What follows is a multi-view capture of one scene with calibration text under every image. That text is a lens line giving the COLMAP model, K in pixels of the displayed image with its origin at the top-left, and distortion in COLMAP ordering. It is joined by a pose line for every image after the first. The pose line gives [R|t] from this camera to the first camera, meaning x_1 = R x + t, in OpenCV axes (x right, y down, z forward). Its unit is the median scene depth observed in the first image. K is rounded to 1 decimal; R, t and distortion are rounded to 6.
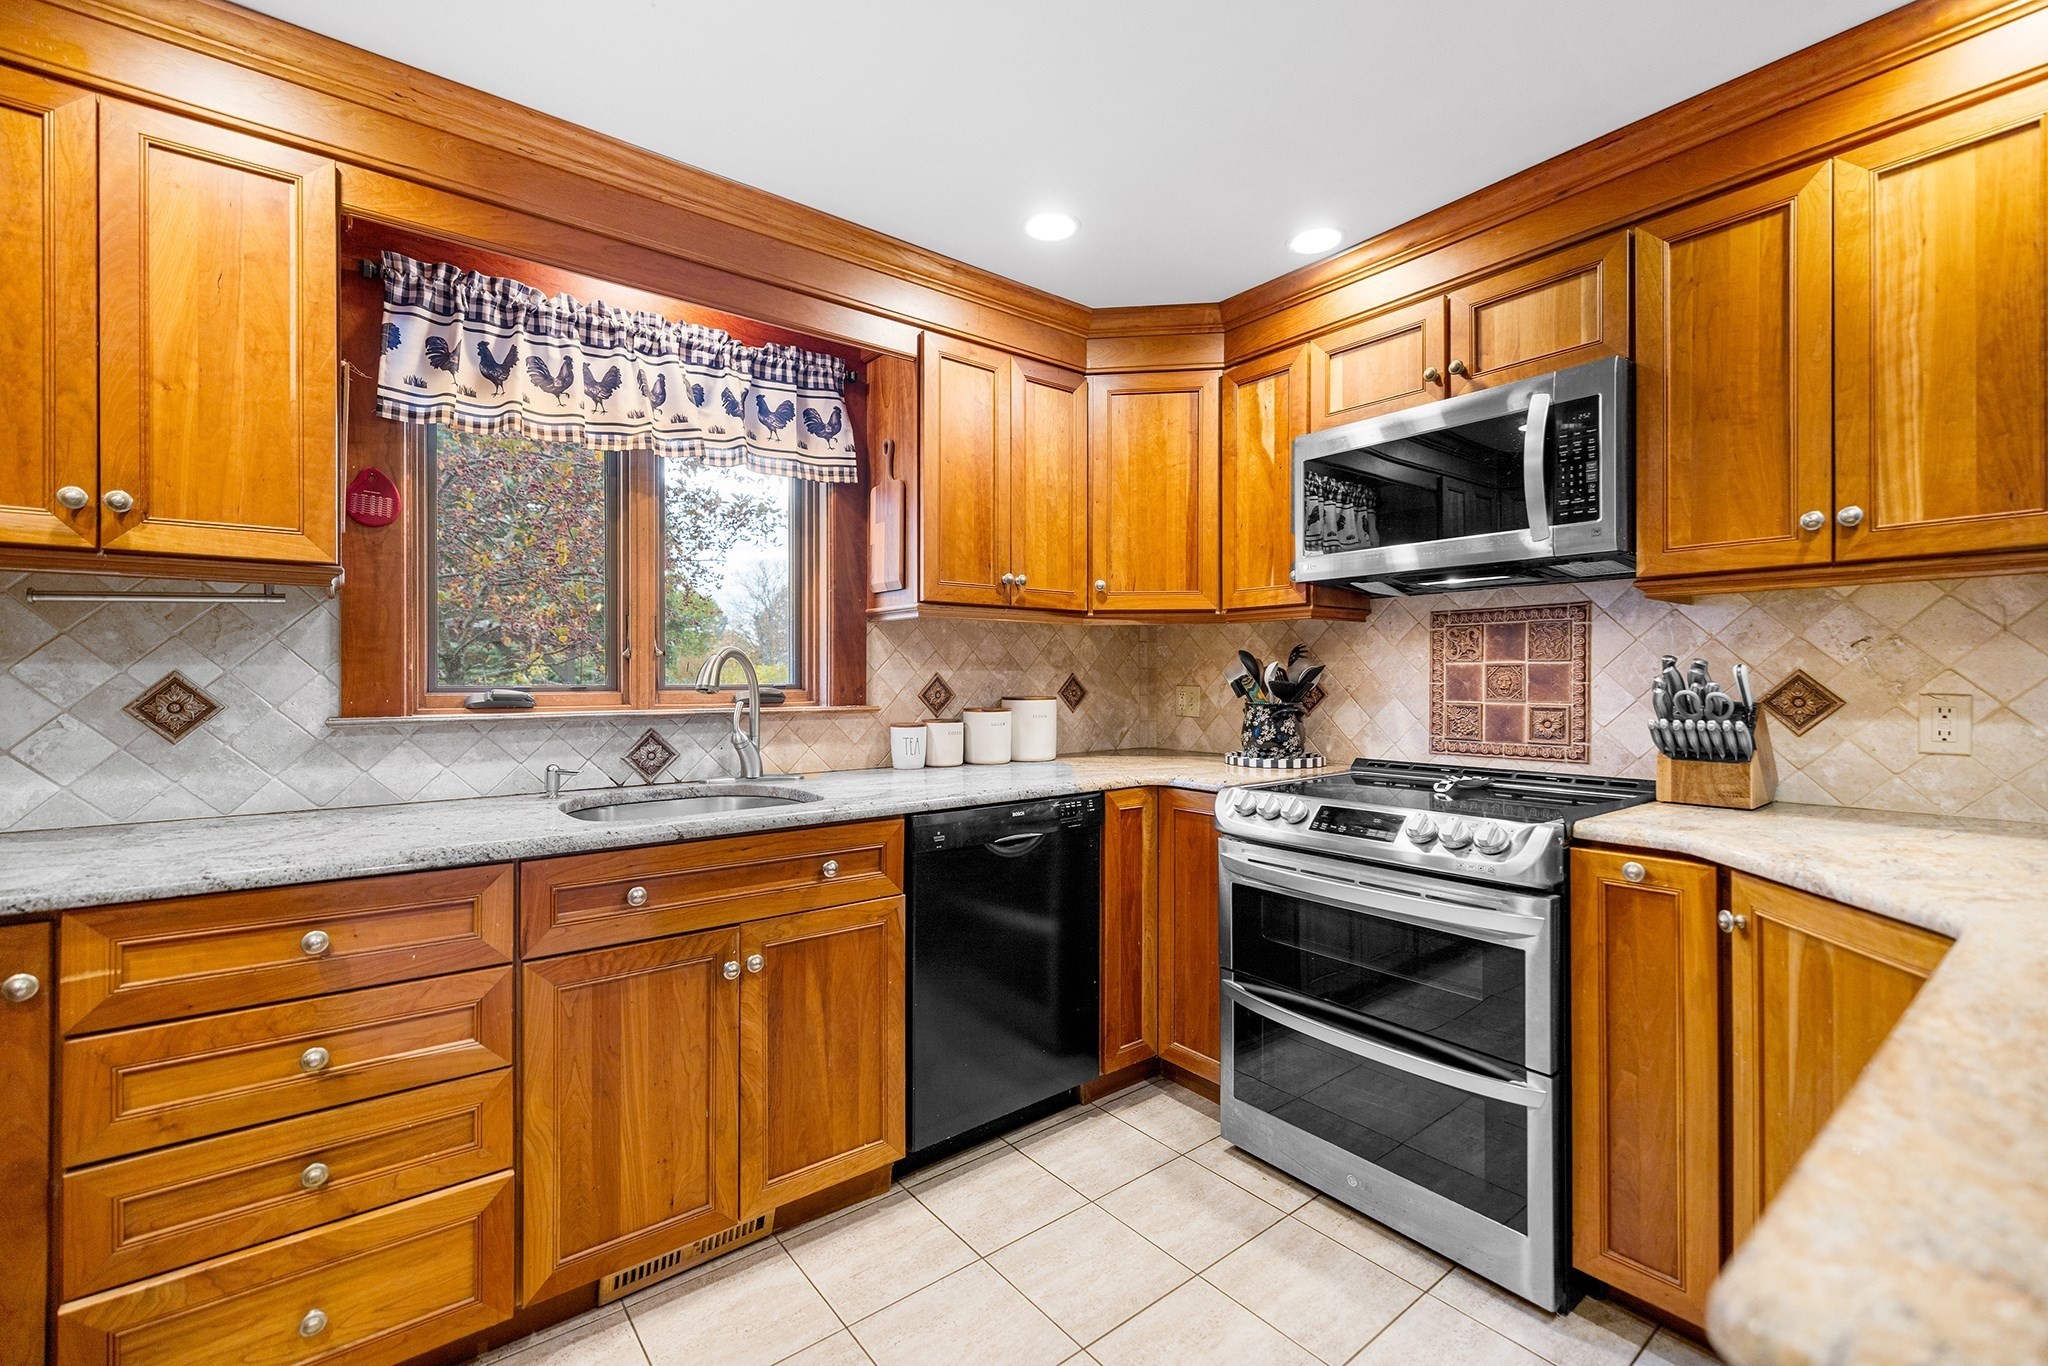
lens RADIAL K [[870.2, 0, 1018.3], [0, 870.2, 676.4], [0, 0, 1]] dist [-0.000942, 0.001644]
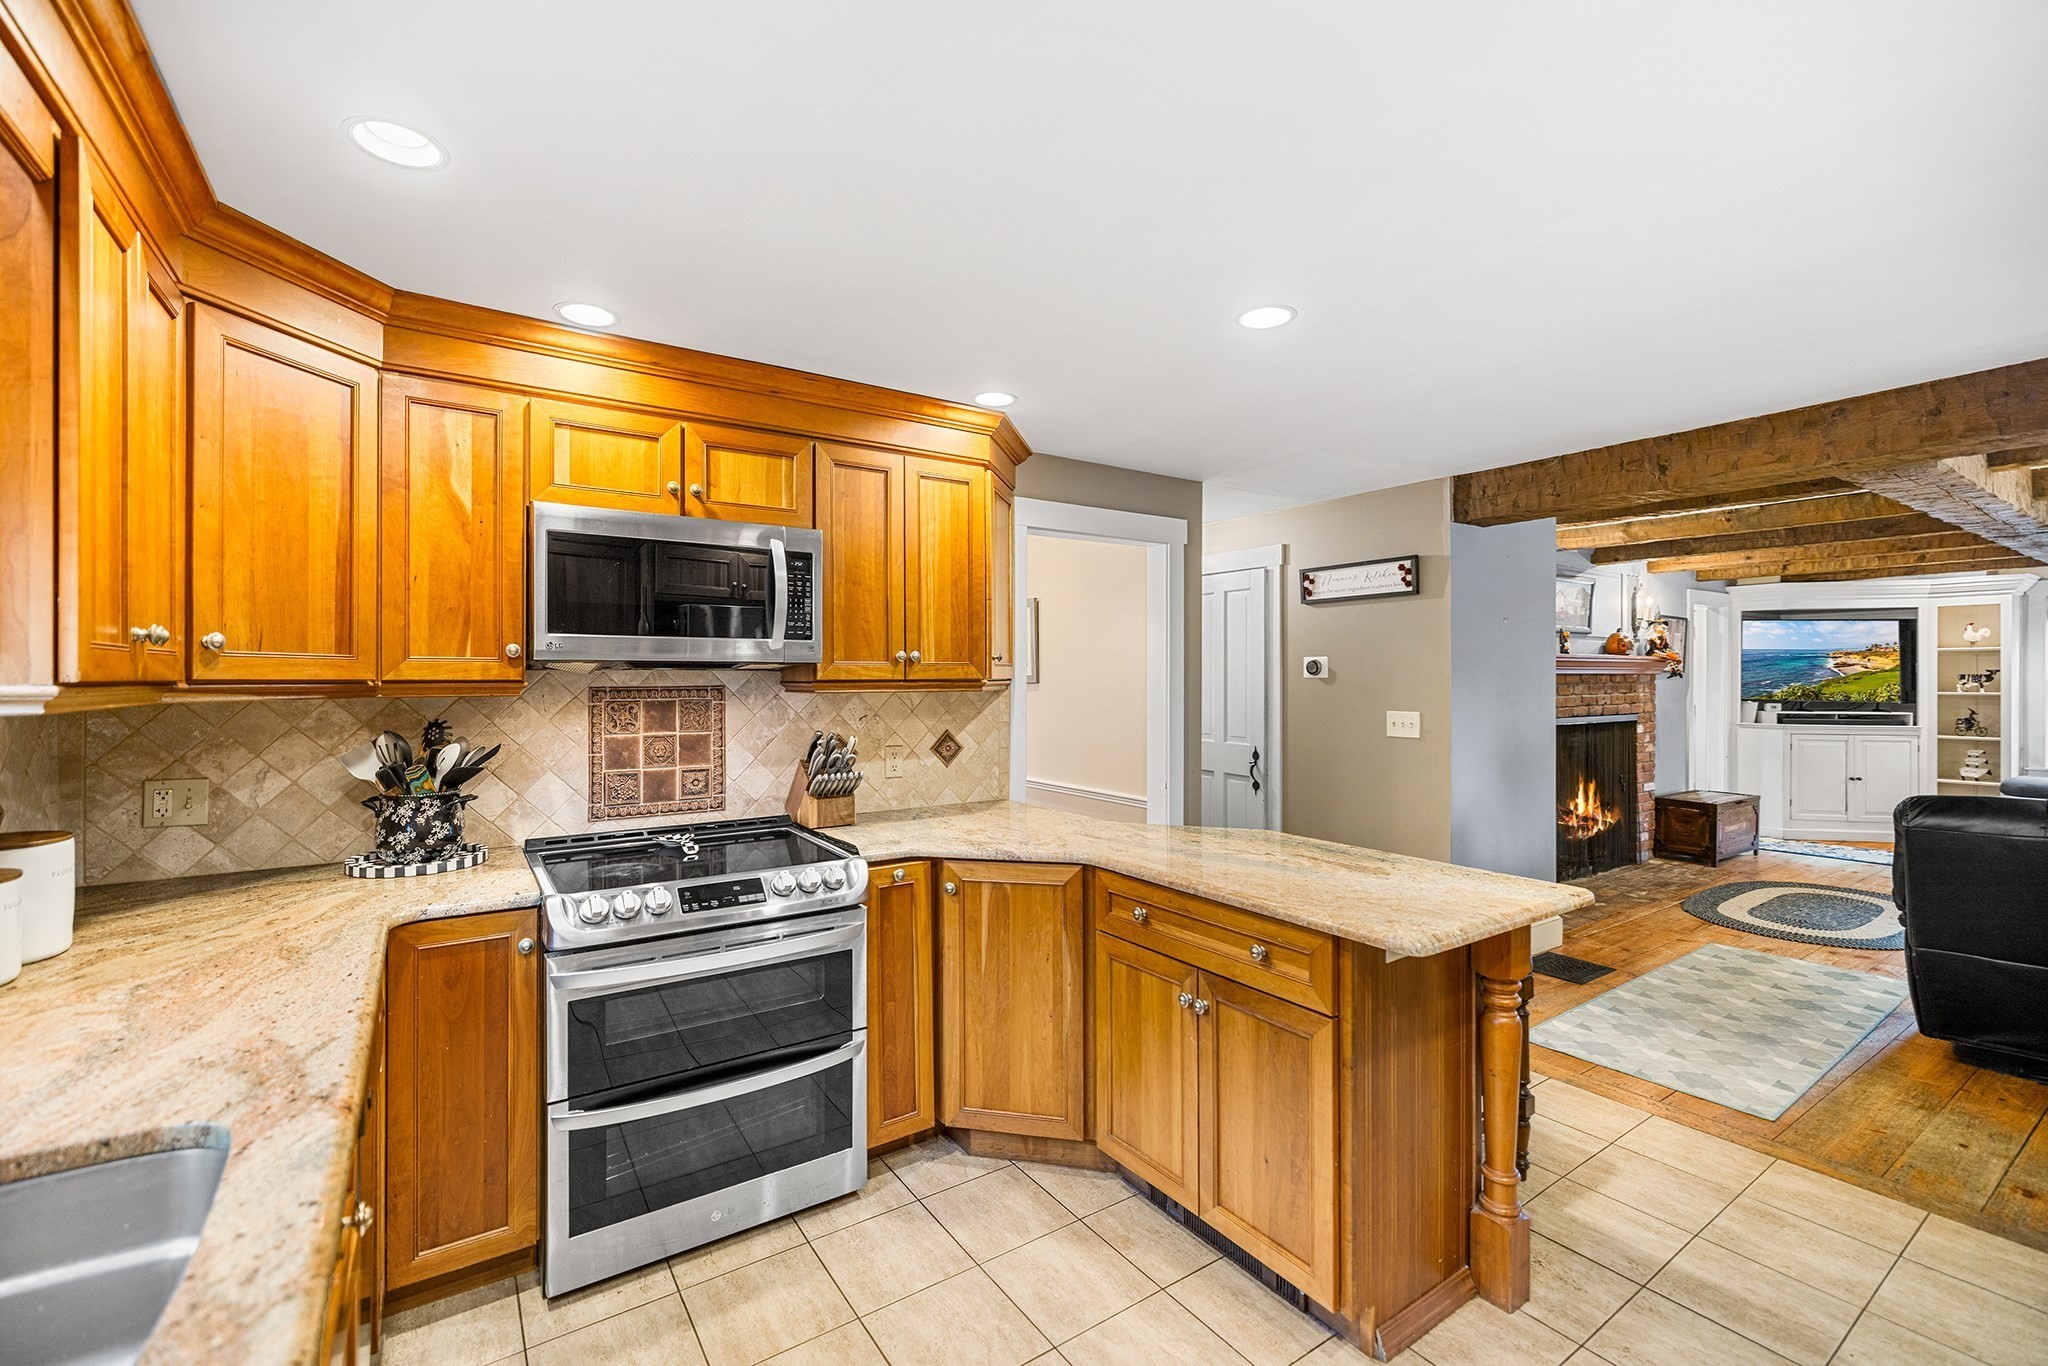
lens RADIAL K [[870.2, 0, 1025.2], [0, 870.2, 672.6], [0, 0, 1]] dist [-0.000942, 0.001644]
pose [[0.056785, 0.005572, 0.998371, -0.624362], [-0.003224, 0.999980, -0.005398, -0.100128], [-0.998381, -0.002912, 0.056802, 0.472713]]
